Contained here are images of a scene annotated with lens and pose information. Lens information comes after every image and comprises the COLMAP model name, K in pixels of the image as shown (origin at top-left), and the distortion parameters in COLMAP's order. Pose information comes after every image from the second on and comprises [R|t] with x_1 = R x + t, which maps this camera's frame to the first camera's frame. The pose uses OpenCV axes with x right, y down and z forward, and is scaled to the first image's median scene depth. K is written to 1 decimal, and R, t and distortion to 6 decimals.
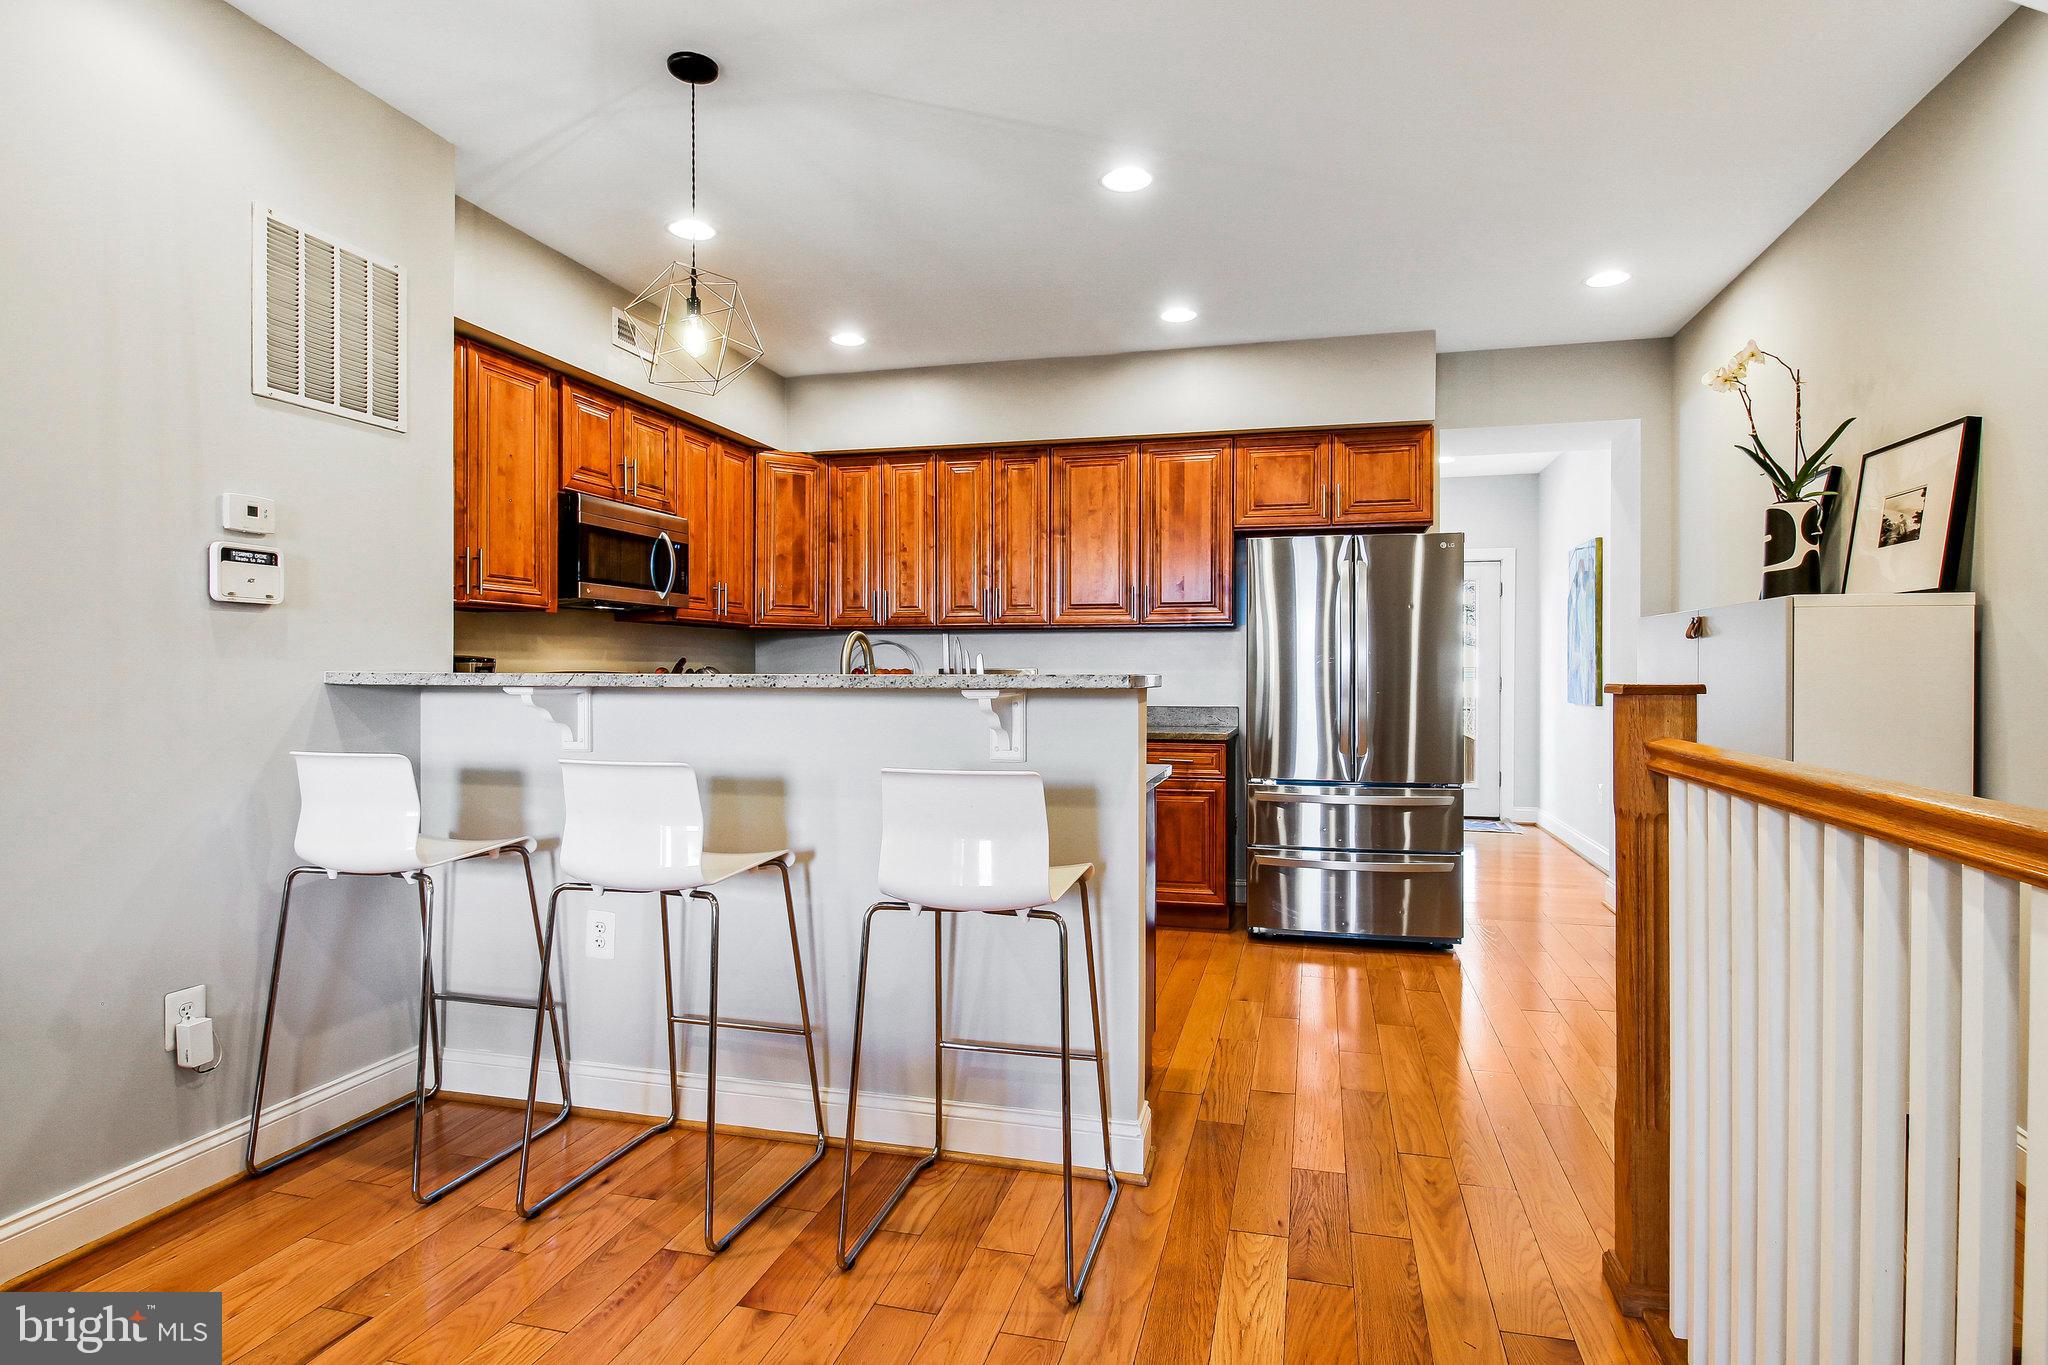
lens RADIAL K [[1145.5, 0, 1014.7], [0, 1145.5, 673.9], [0, 0, 1]] dist [0.019919, -0.000255]
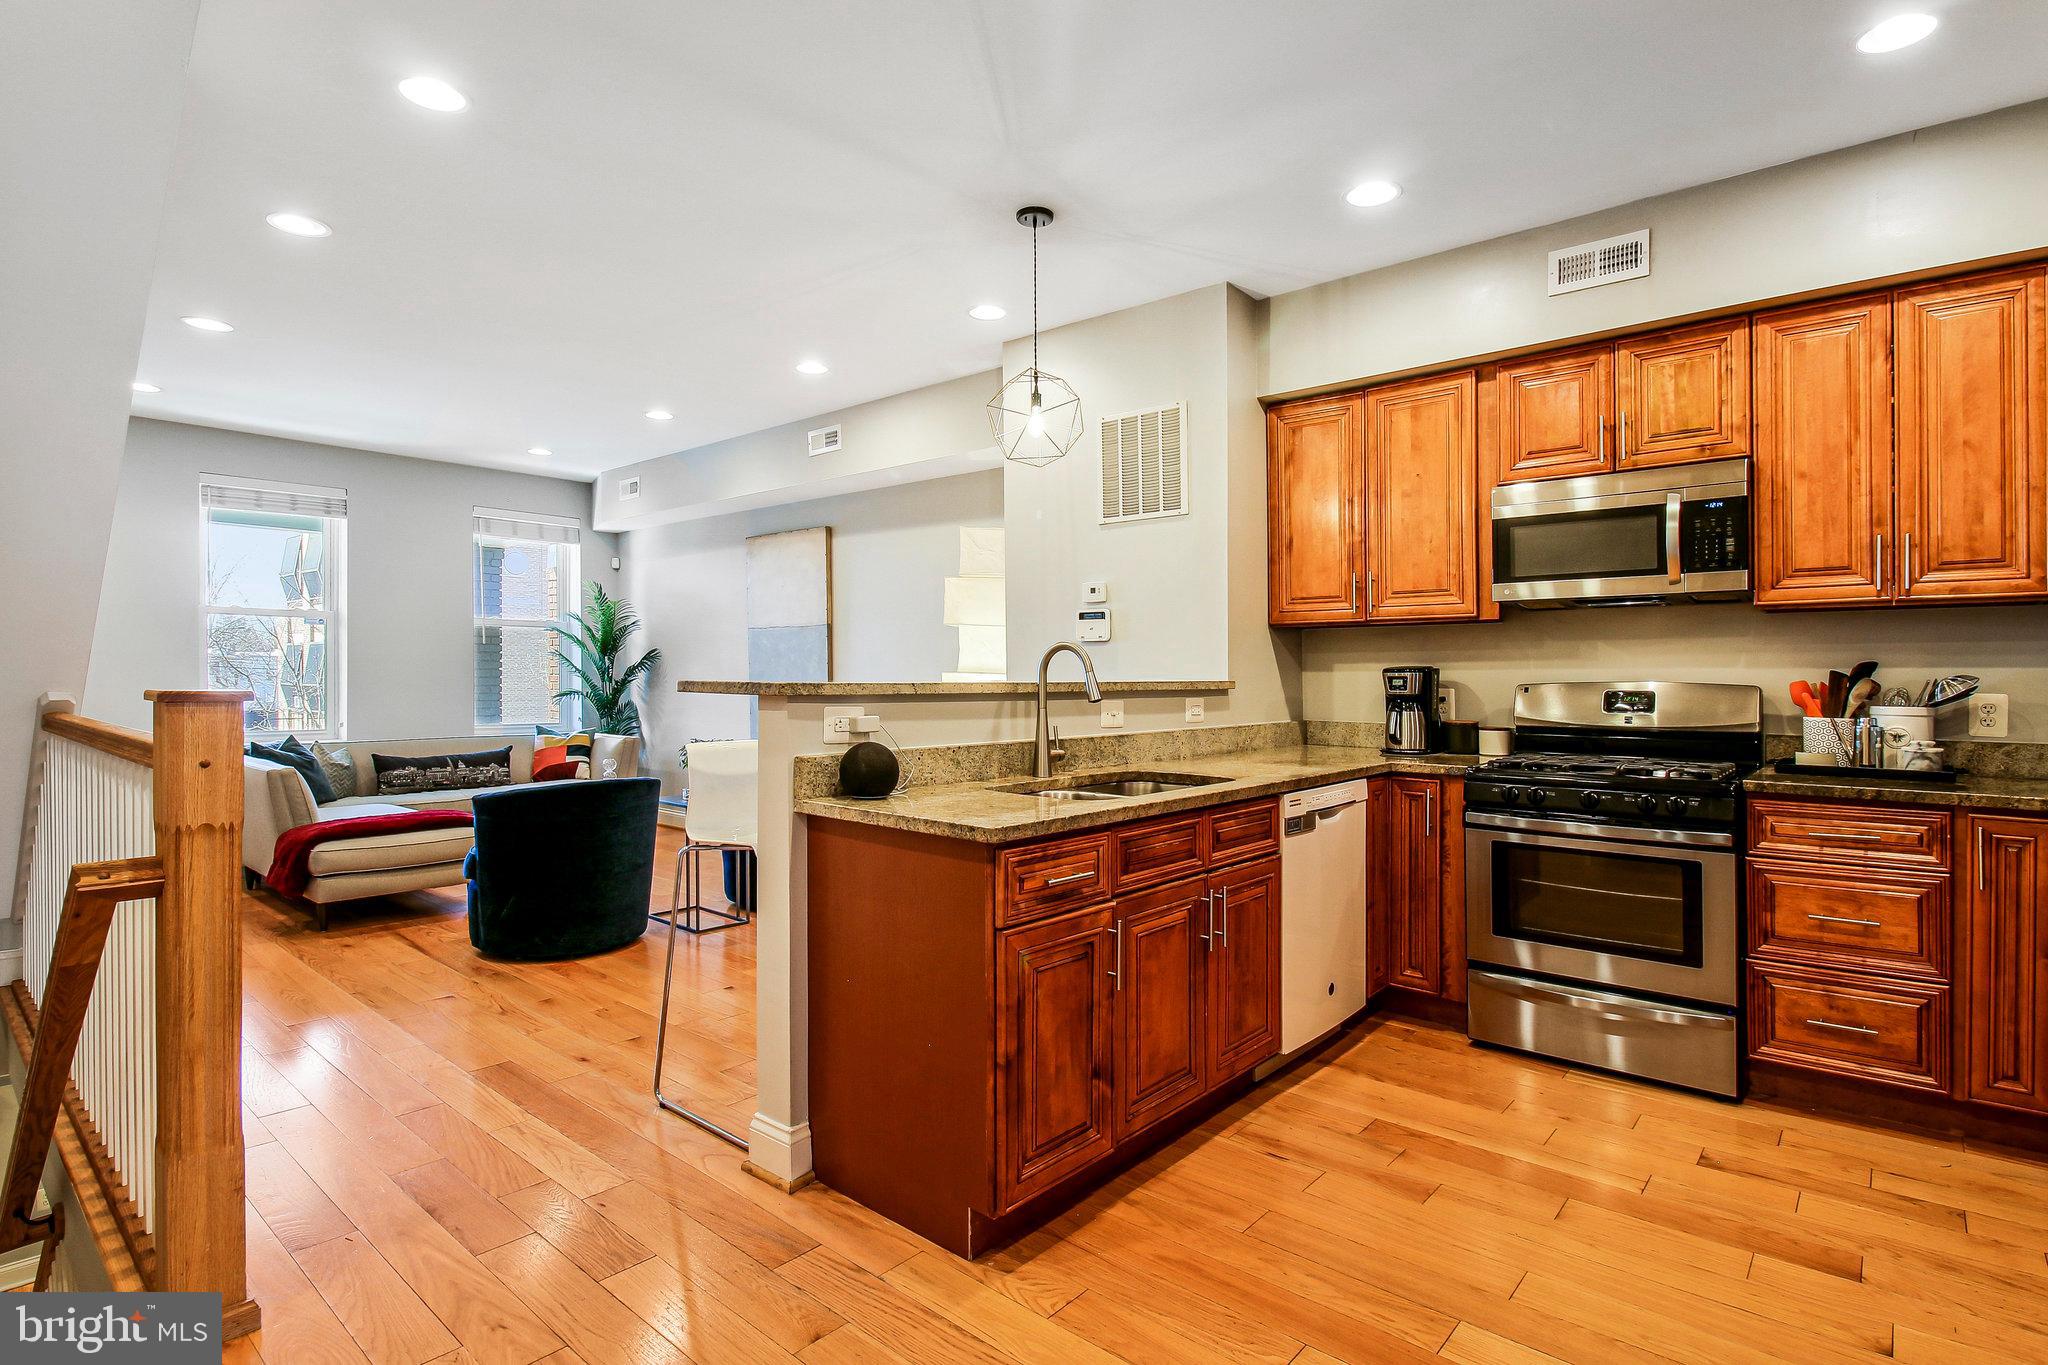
lens RADIAL K [[1023.4, 0, 1035.0], [0, 1023.4, 692.3], [0, 0, 1]] dist [-0.002126, -0.000608]
pose [[-0.446706, 0.011441, -0.894608, 0.412700], [-0.006305, 0.999853, 0.015935, -0.003178], [0.894659, 0.012759, -0.446568, 0.825601]]
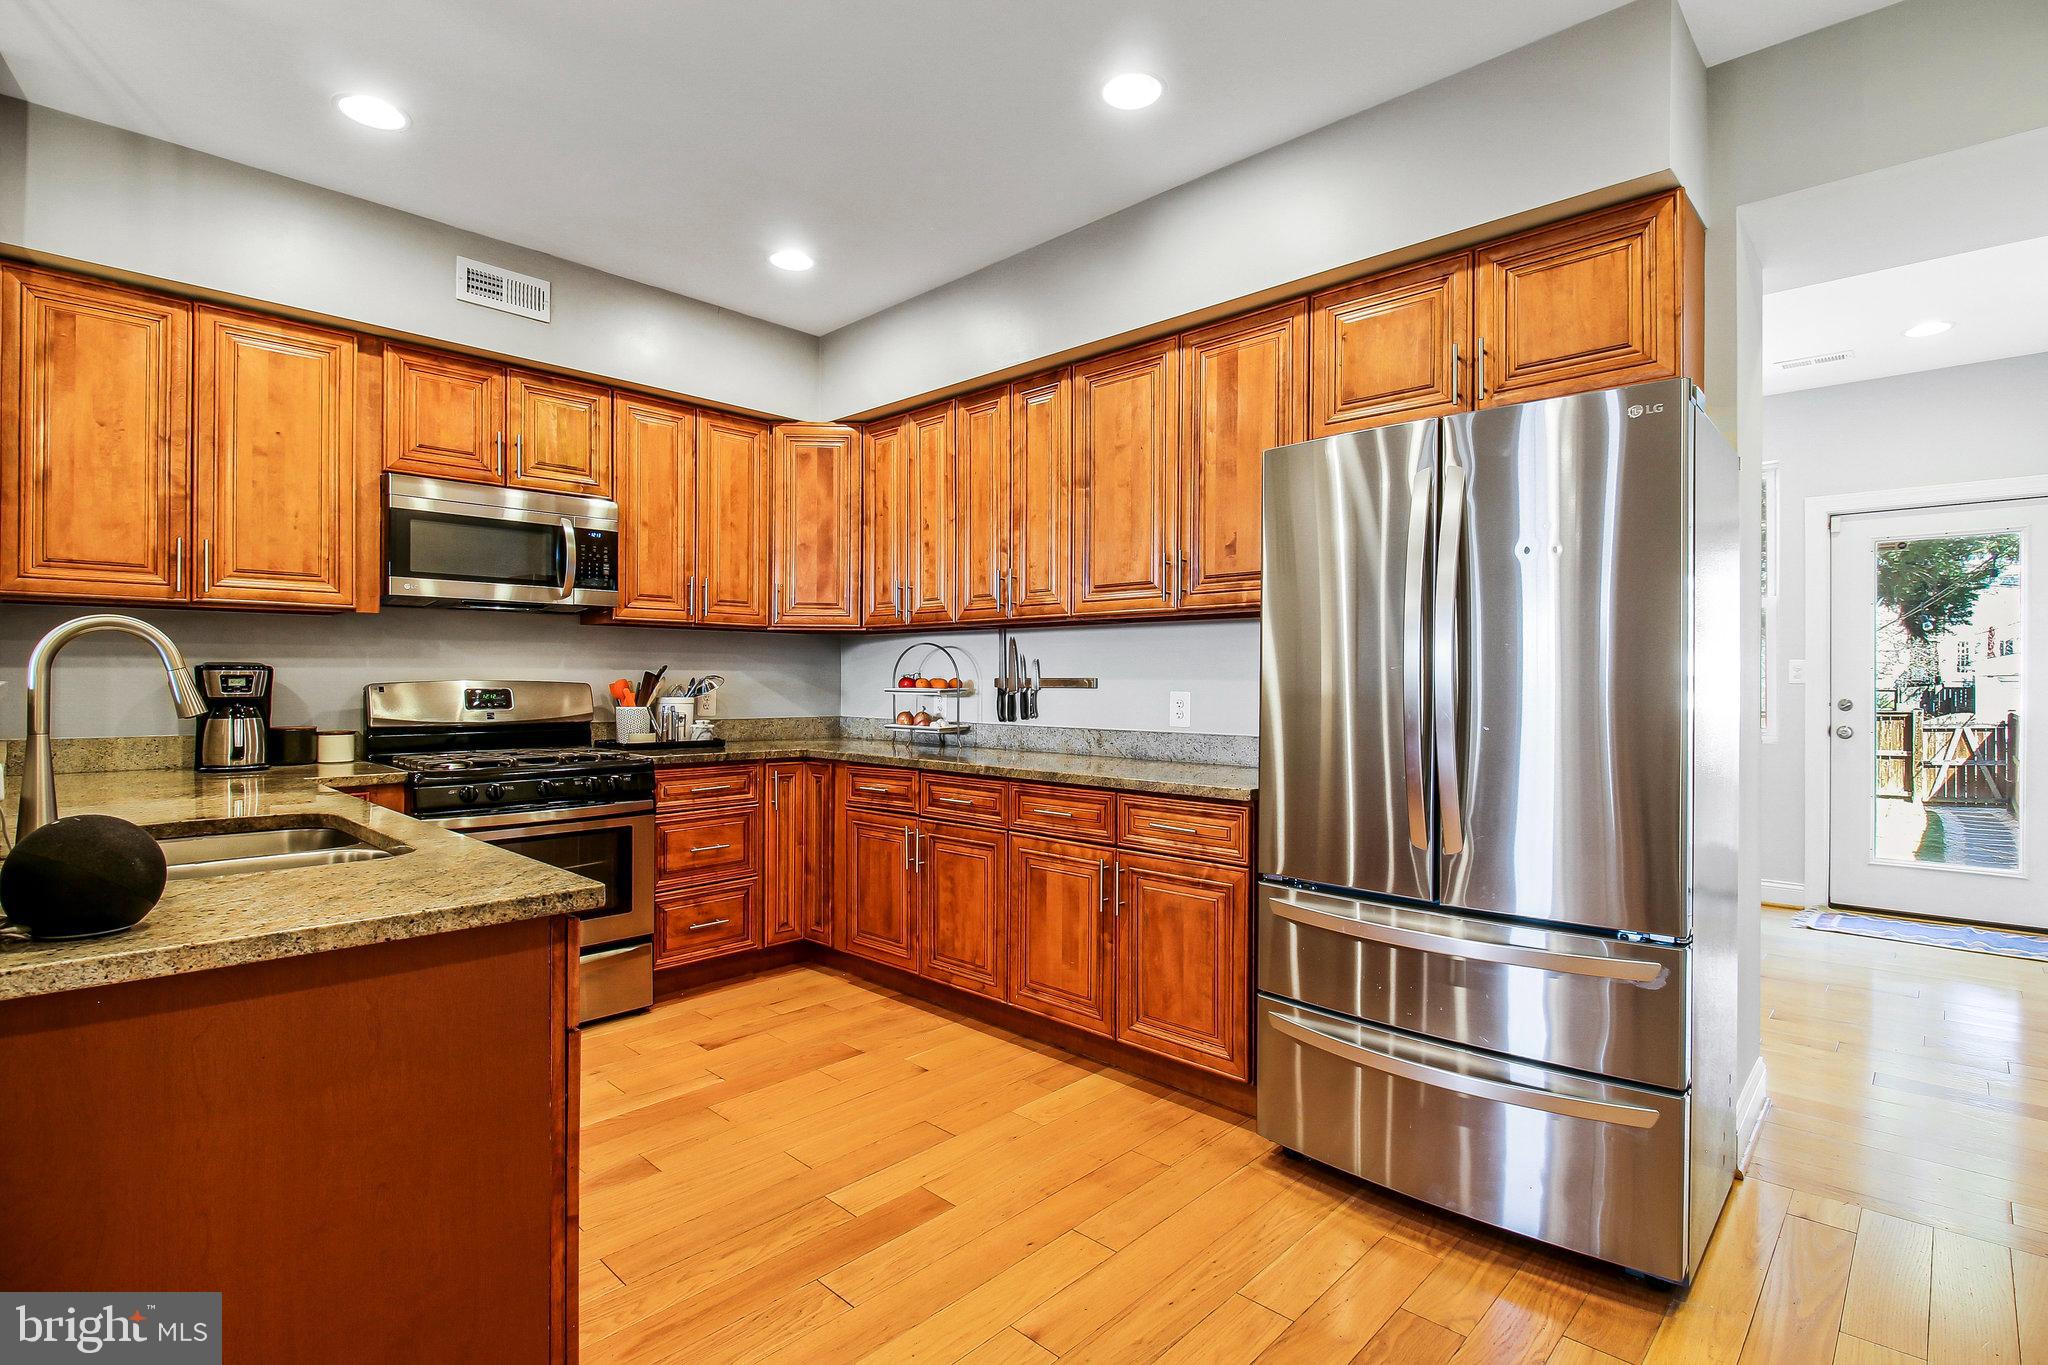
lens RADIAL K [[976.1, 0, 1024.0], [0, 976.1, 682.5], [0, 0, 1]] dist [-0.003588, -0.000666]
pose [[0.866529, 0.004508, -0.499106, 0.315060], [-0.004735, 0.999988, 0.000813, -0.002736], [0.499104, 0.001659, 0.866541, 0.480569]]
